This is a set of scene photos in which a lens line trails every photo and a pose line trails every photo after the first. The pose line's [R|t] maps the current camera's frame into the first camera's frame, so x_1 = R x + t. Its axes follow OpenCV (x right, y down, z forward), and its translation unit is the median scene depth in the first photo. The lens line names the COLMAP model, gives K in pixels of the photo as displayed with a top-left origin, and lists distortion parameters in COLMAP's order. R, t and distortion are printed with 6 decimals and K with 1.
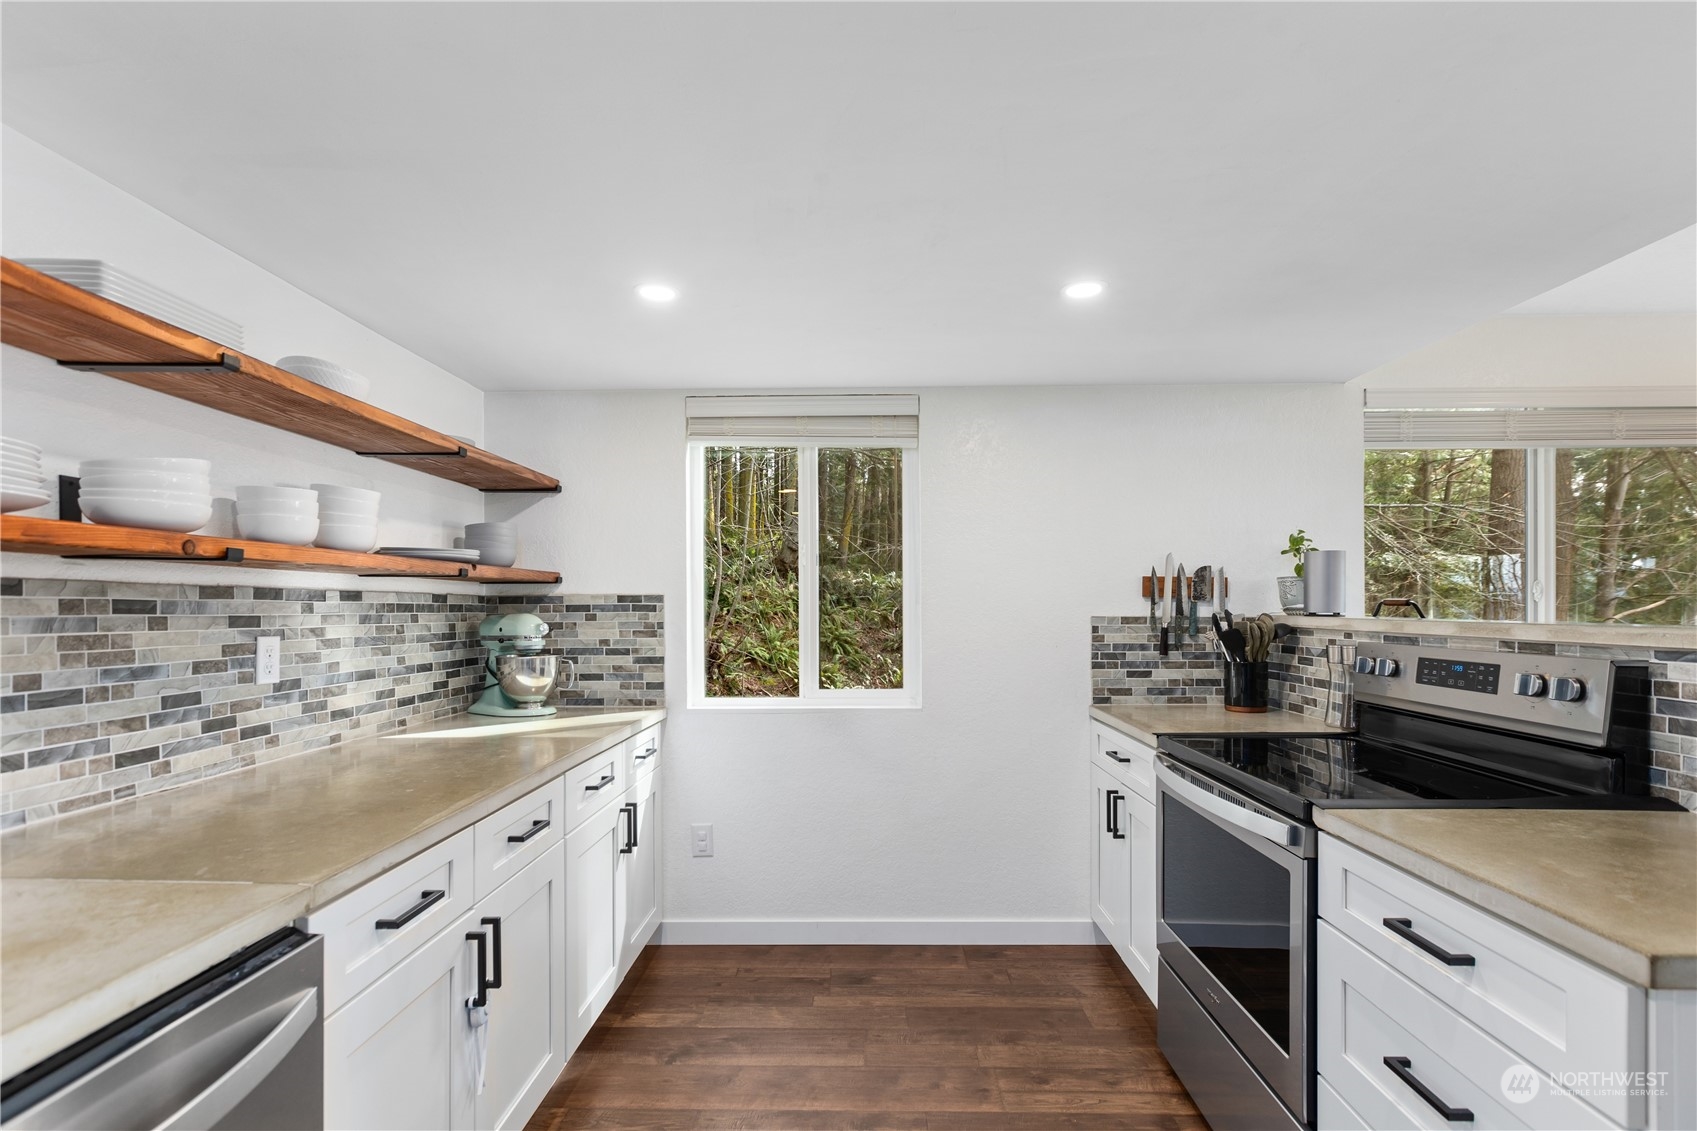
lens RADIAL K [[773.6, 0, 839.4], [0, 773.6, 616.0], [0, 0, 1]] dist [0.001480, -0.000549]
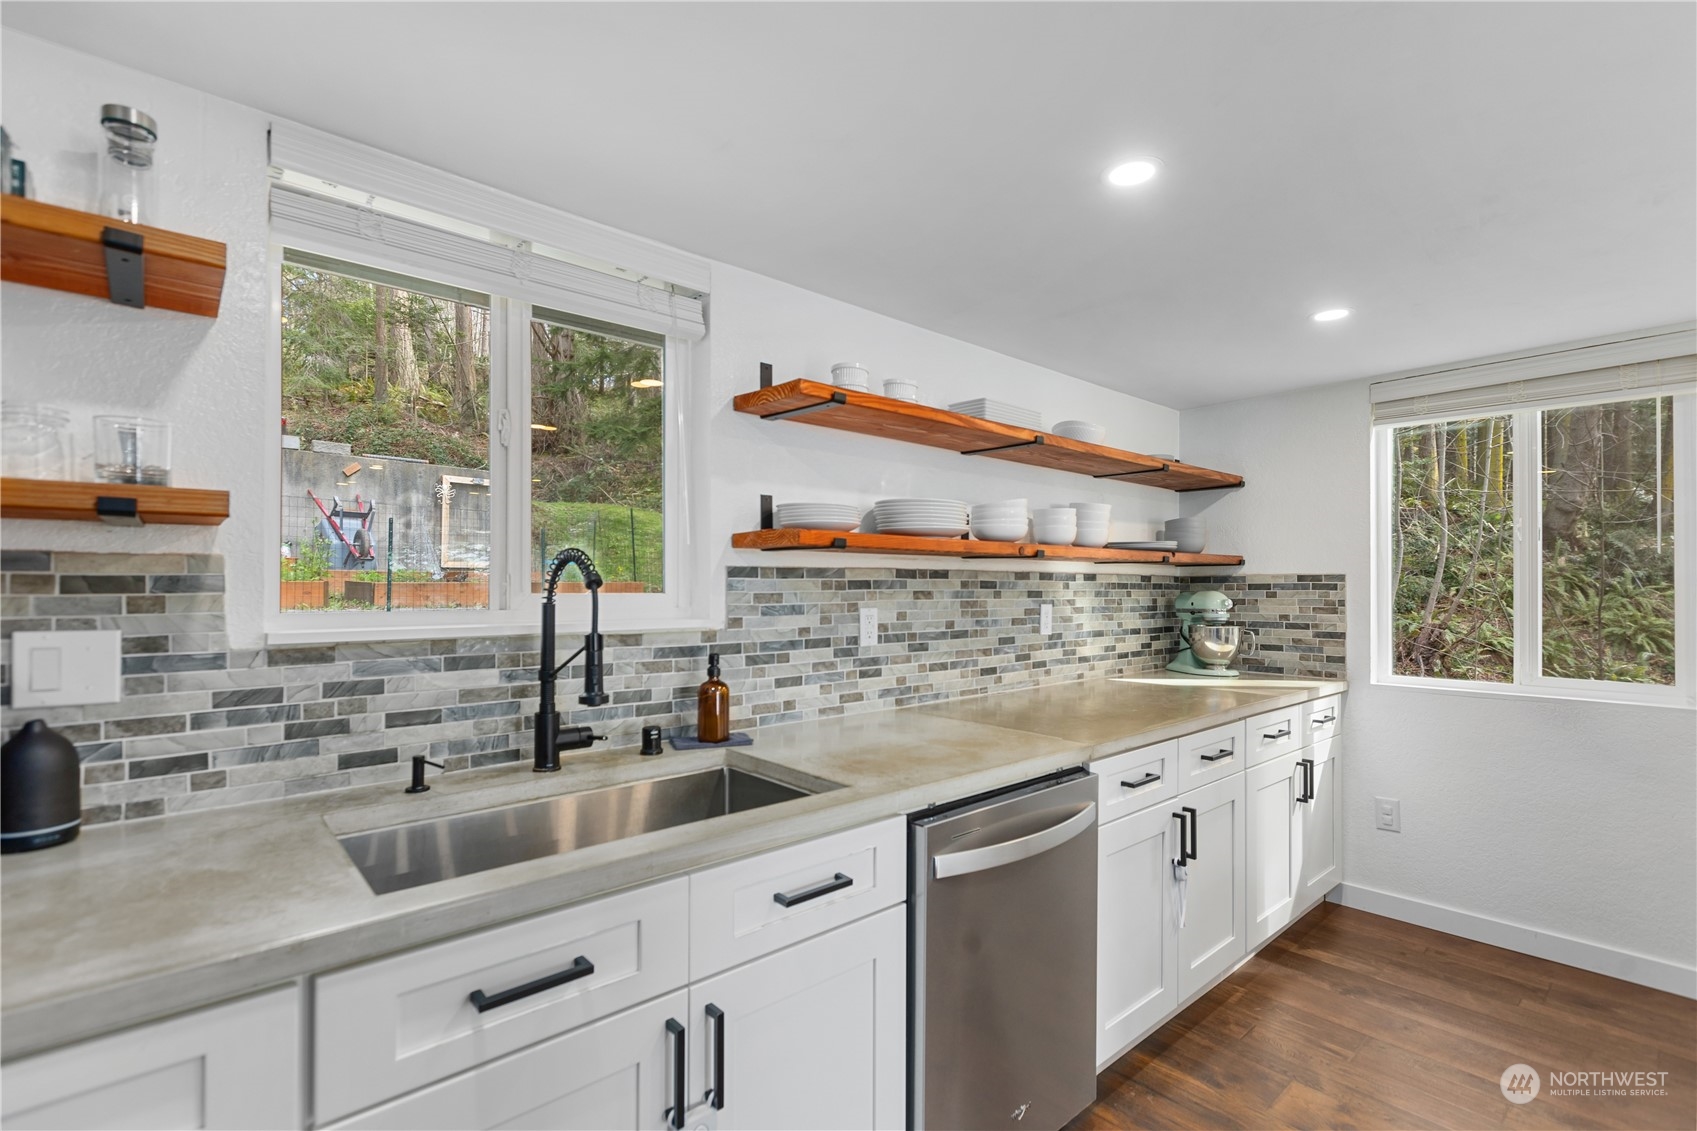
lens RADIAL K [[774.1, 0, 867.4], [0, 774.1, 585.0], [0, 0, 1]] dist [0.001995, -0.000213]
pose [[0.697602, 0.001074, -0.716485, 0.085187], [-0.010154, 0.999913, -0.008387, 0.003168], [0.716414, 0.013126, 0.697552, -0.232916]]
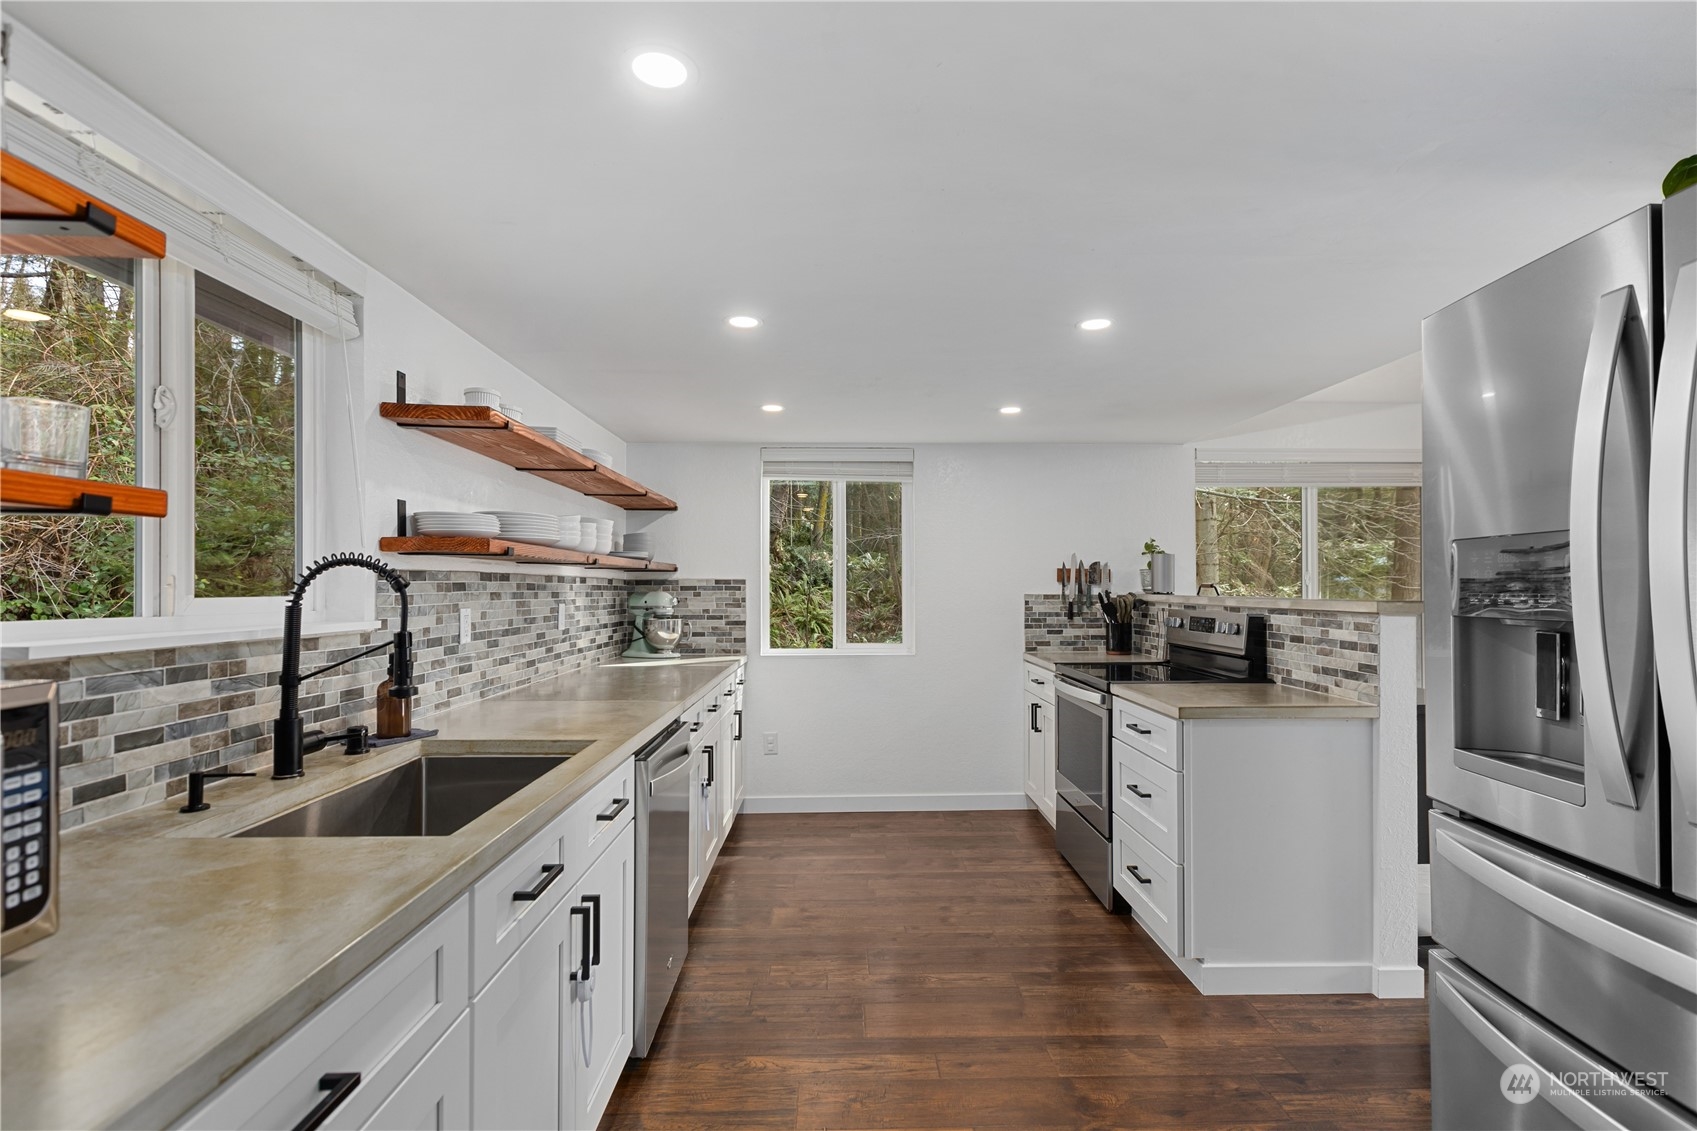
lens RADIAL K [[796.3, 0, 885.7], [0, 796.3, 589.4], [0, 0, 1]] dist [0.019526, -0.000186]
pose [[0.995266, 0.002453, 0.097160, -0.117276], [-0.001545, 0.999954, -0.009423, 0.006680], [-0.097179, 0.009228, 0.995224, -0.626580]]
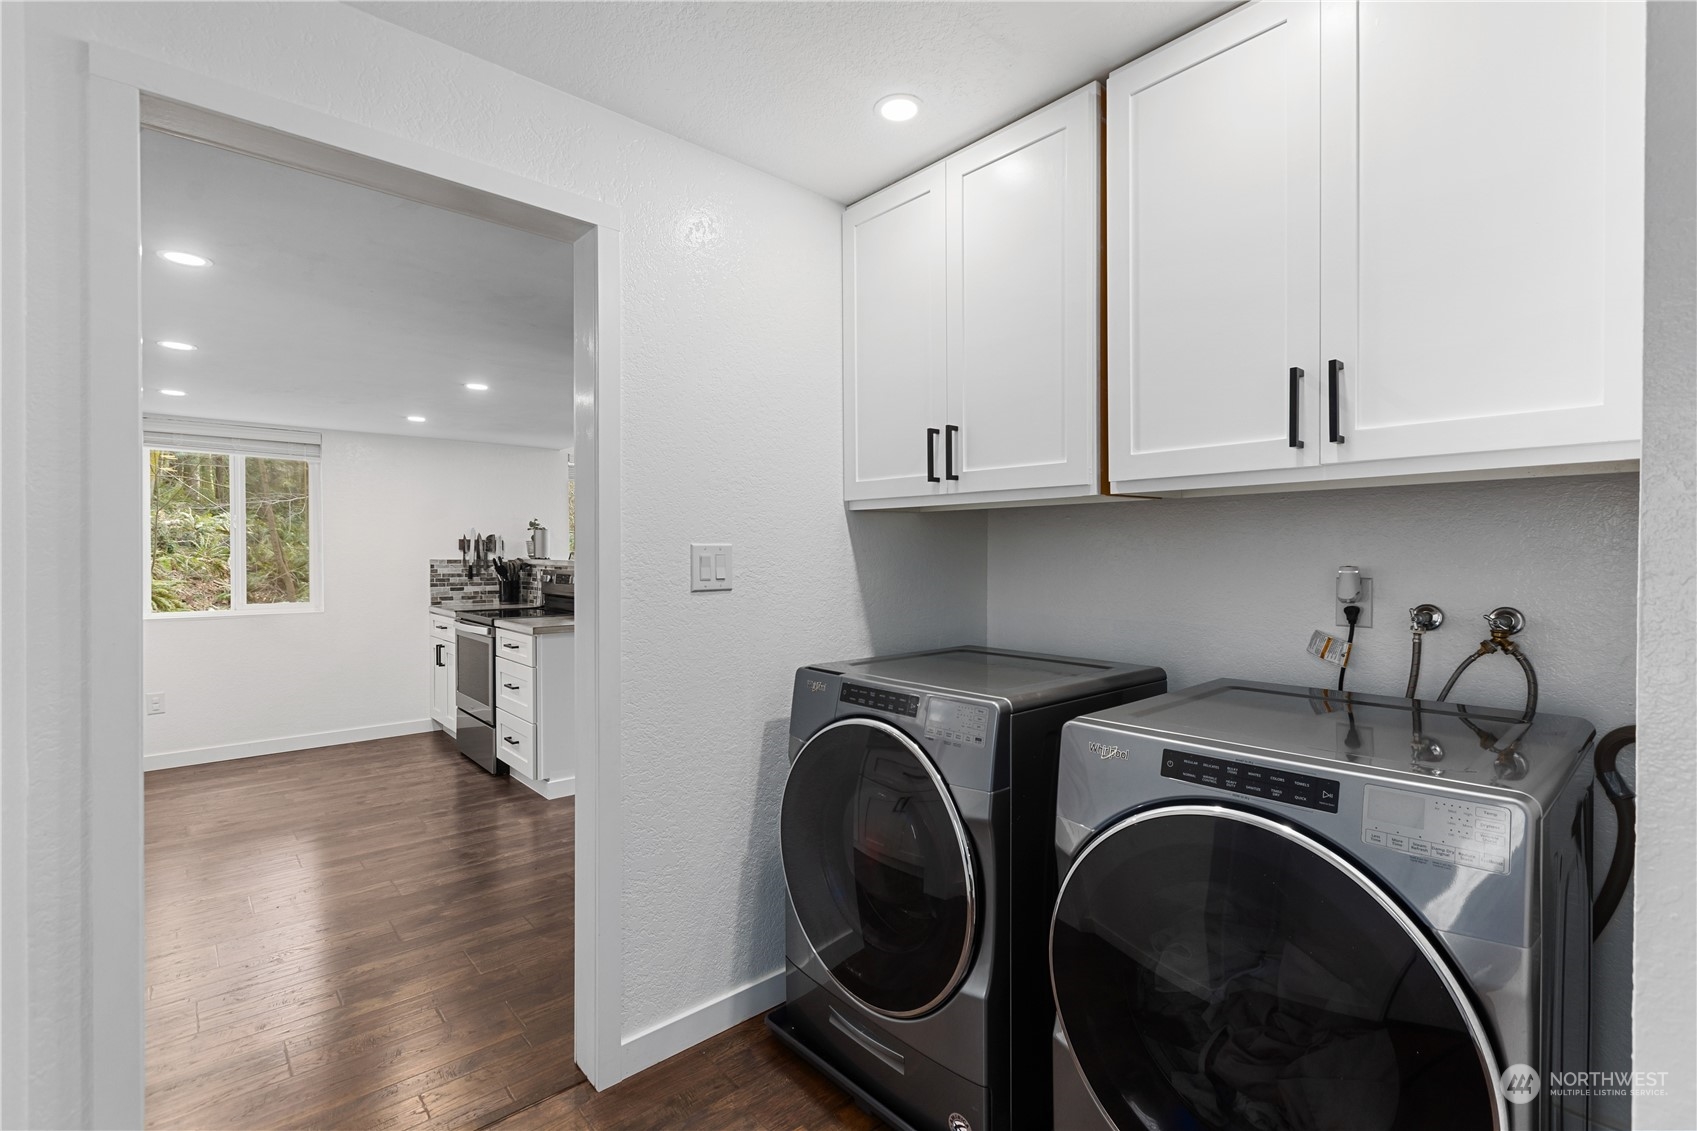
lens RADIAL K [[761.0, 0, 848.5], [0, 761.0, 565.5], [0, 0, 1]] dist [0.000856, 0.000117]
pose [[0.721277, -0.004878, 0.692630, -0.266219], [0.003600, 0.999988, 0.003293, 0.014559], [-0.692638, 0.000118, 0.721286, -1.233139]]
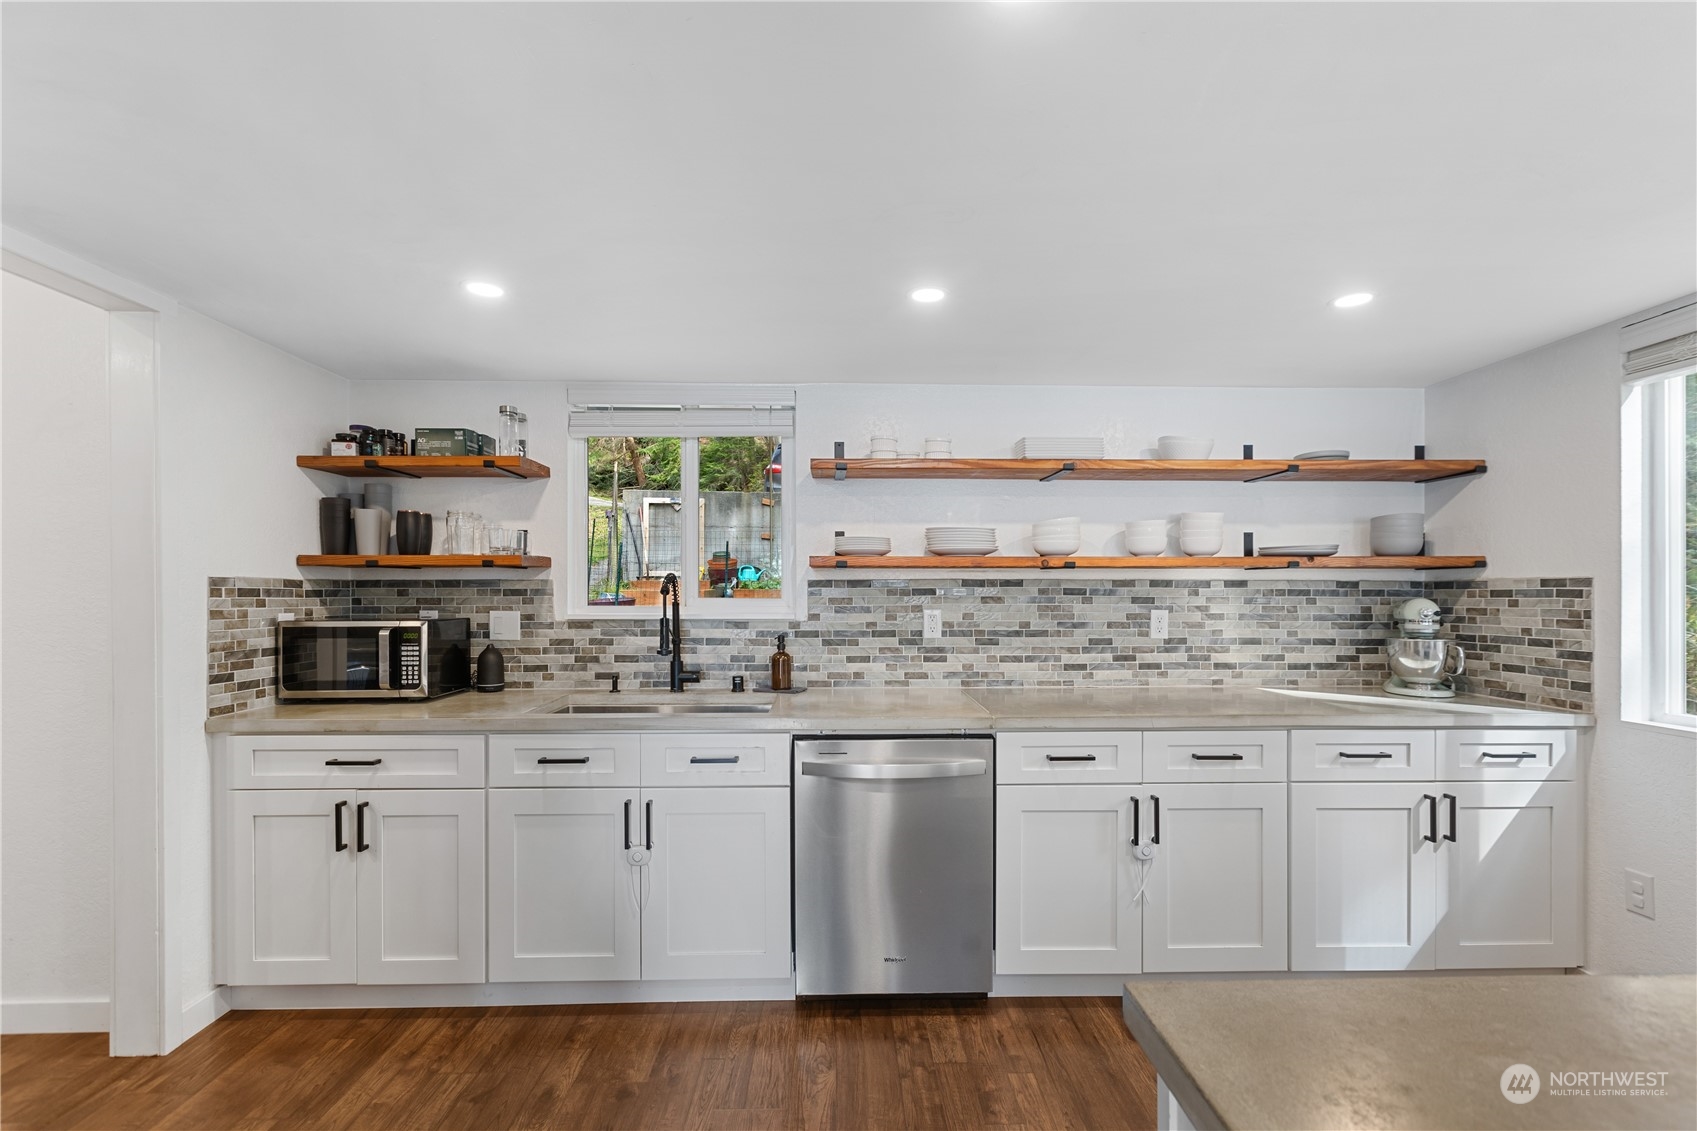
lens RADIAL K [[809.6, 0, 885.6], [0, 809.6, 595.1], [0, 0, 1]] dist [-0.002331, -0.000331]
pose [[0.065532, 0.005554, -0.997835, 0.641803], [-0.011714, 0.999920, 0.004797, -0.004329], [0.997782, 0.011374, 0.065592, 0.211184]]
